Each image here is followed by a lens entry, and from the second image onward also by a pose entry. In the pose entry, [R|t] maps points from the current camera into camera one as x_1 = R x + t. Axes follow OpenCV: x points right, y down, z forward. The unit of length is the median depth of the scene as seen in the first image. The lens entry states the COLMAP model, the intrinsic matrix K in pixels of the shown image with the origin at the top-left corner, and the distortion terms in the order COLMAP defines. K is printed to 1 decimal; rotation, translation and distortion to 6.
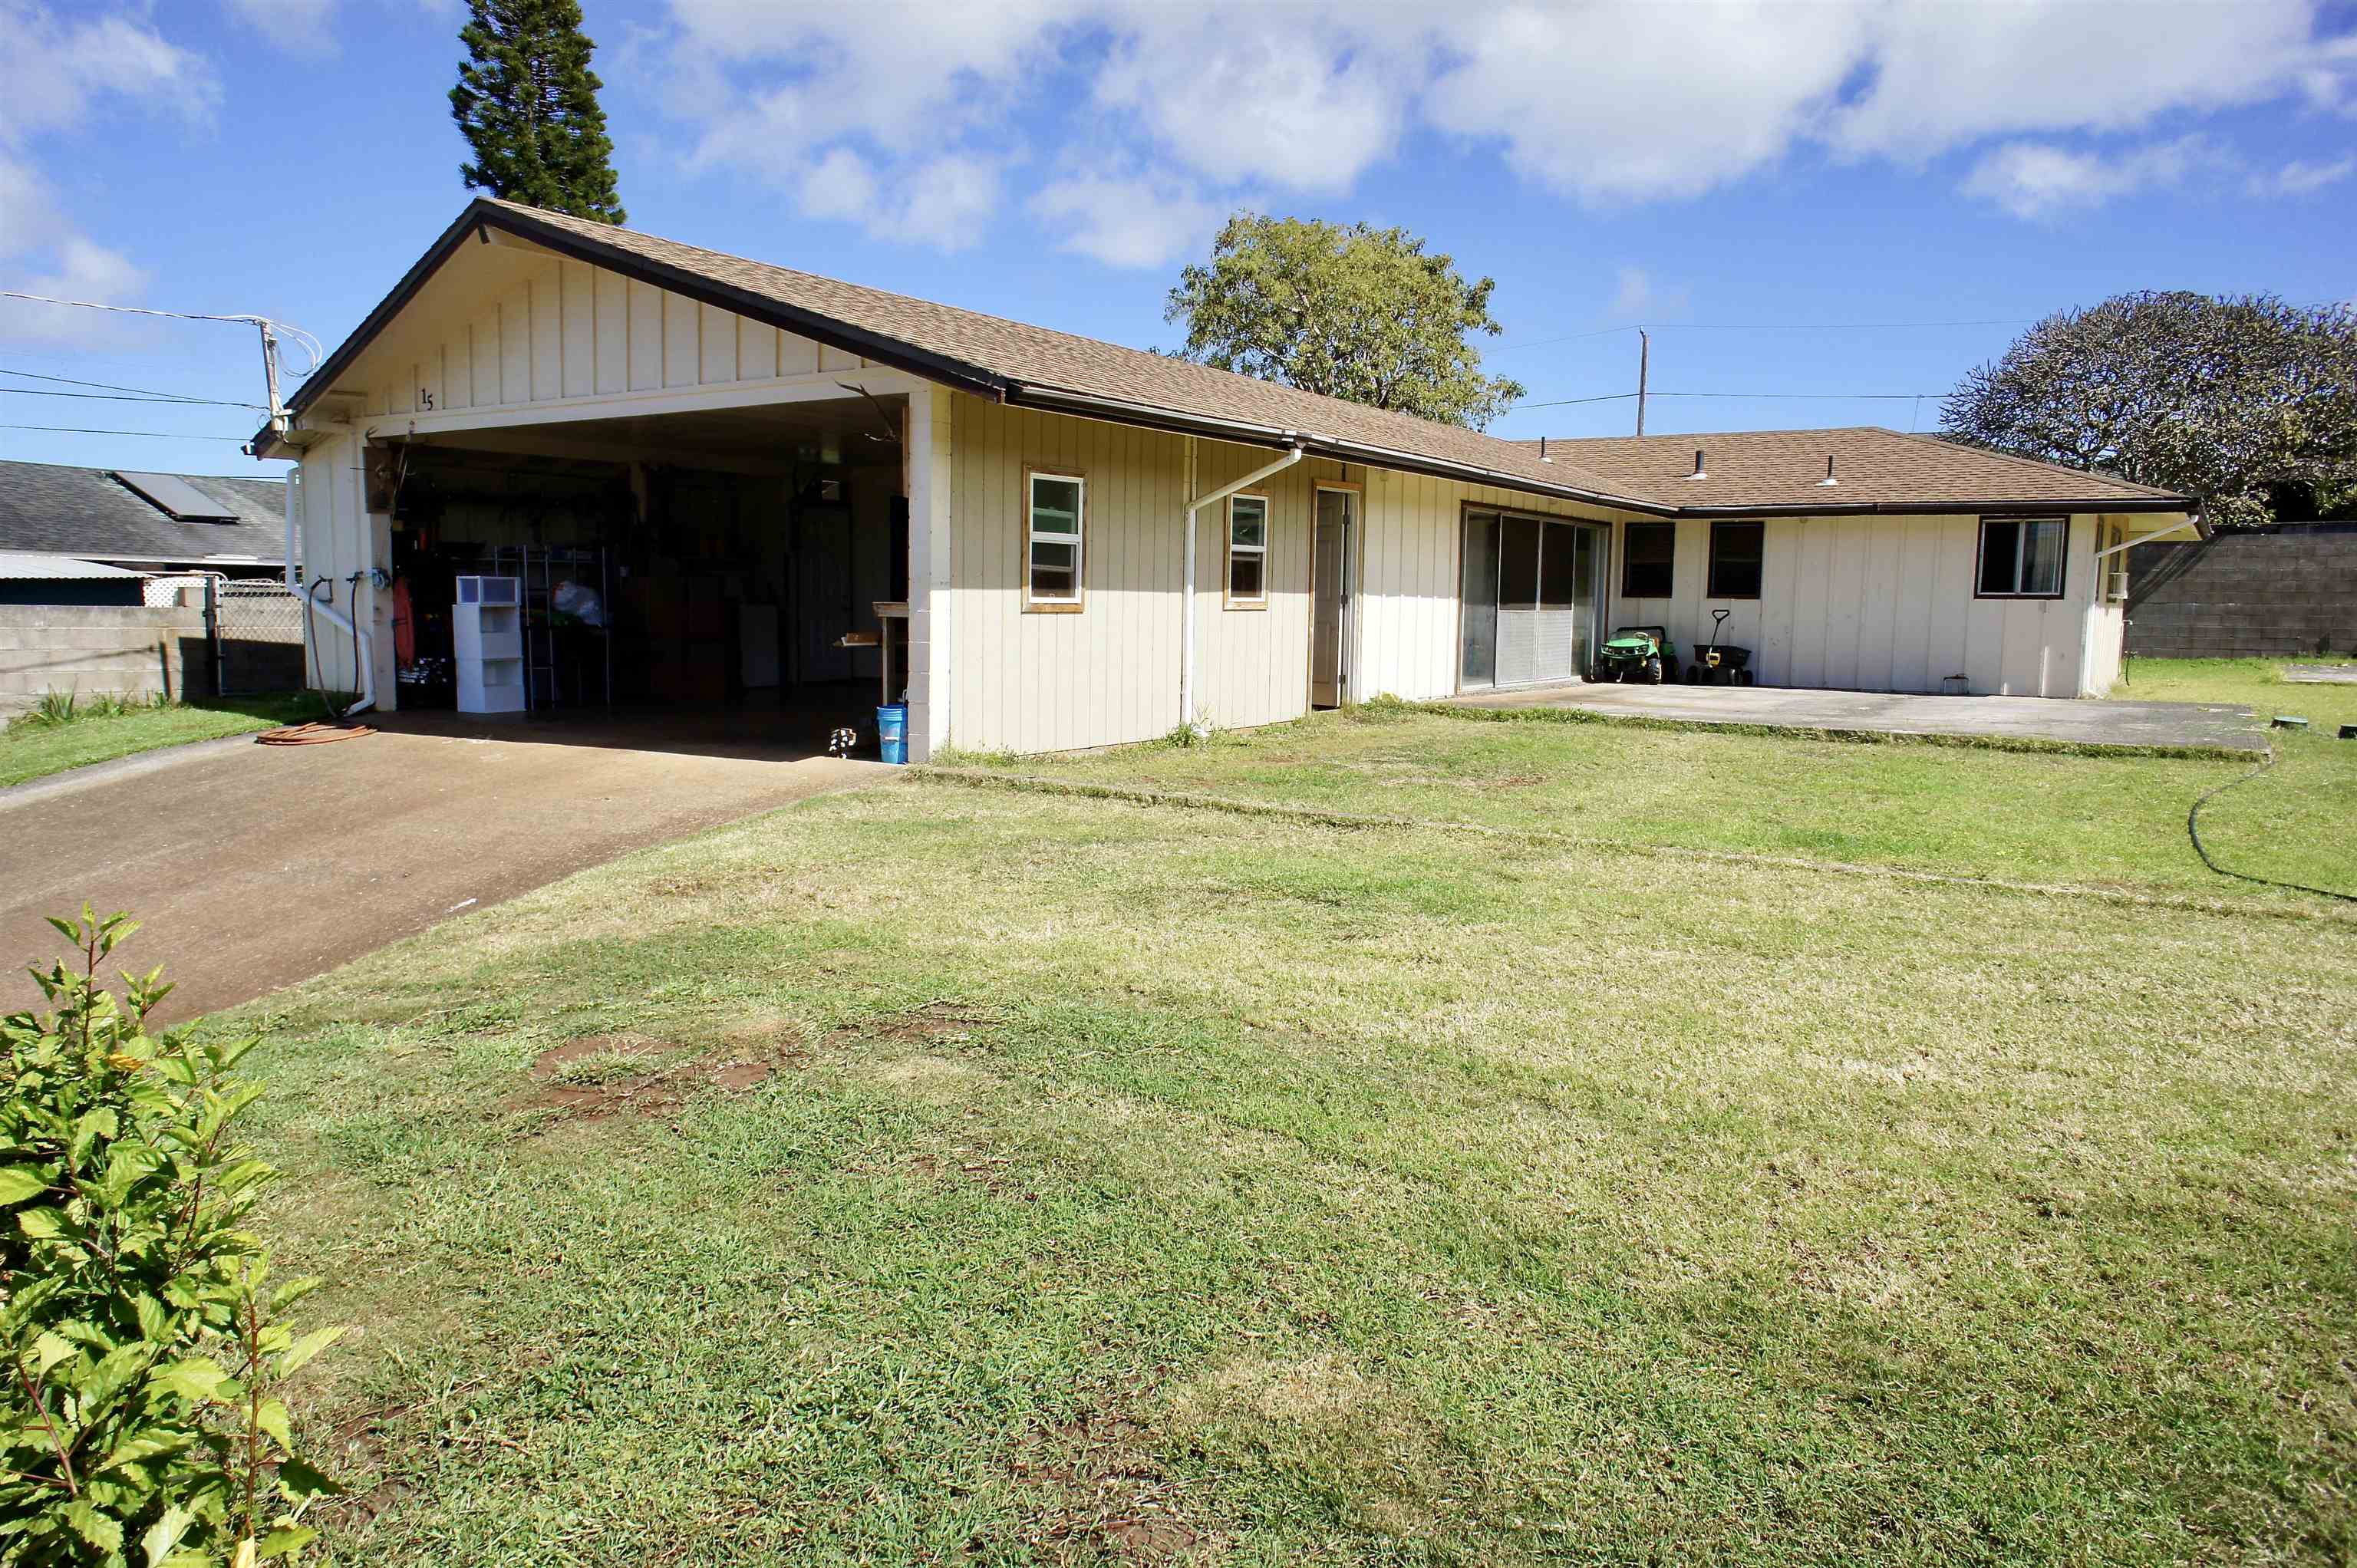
lens RADIAL K [[1586.6, 0, 1178.5], [0, 1586.6, 784.0], [0, 0, 1]] dist [-0.006779, -0.003125]
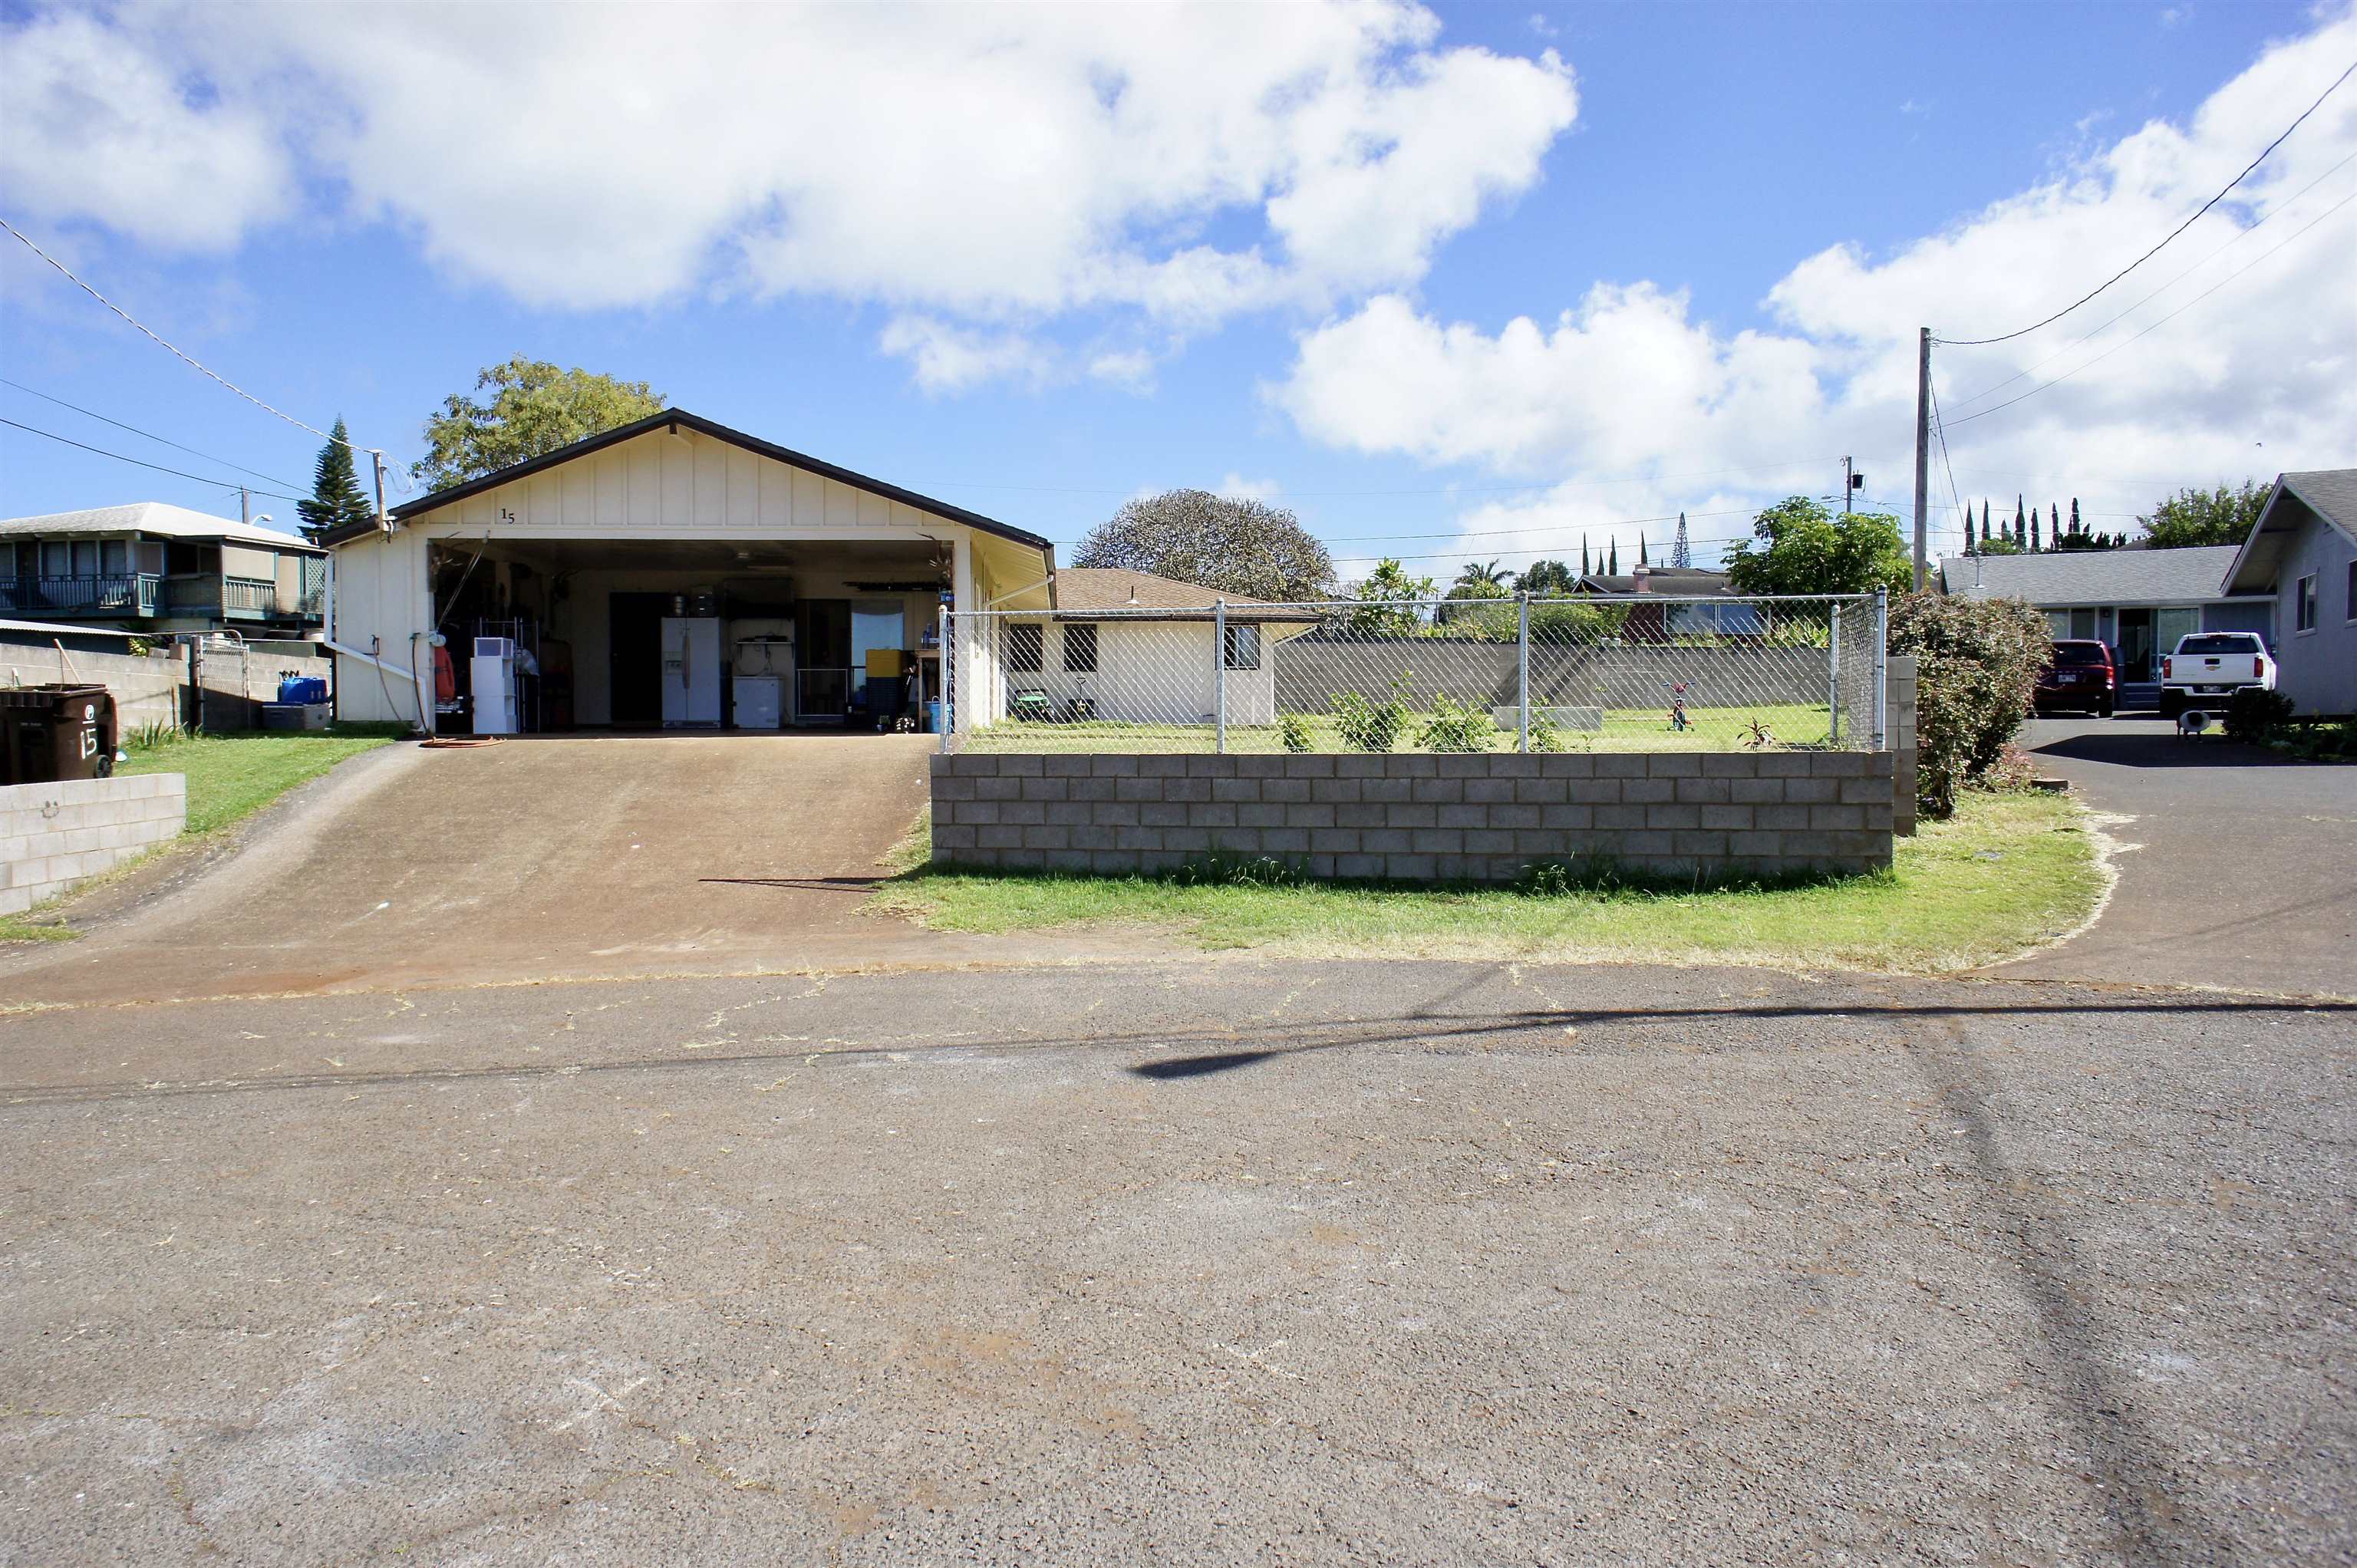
lens RADIAL K [[1586.6, 0, 1178.5], [0, 1586.6, 784.0], [0, 0, 1]] dist [-0.006779, -0.003125]
pose [[0.798081, -0.039654, 0.601243, -0.809859], [0.083327, 0.995508, -0.044949, 0.114079], [-0.596760, 0.085973, 0.797801, -0.485683]]
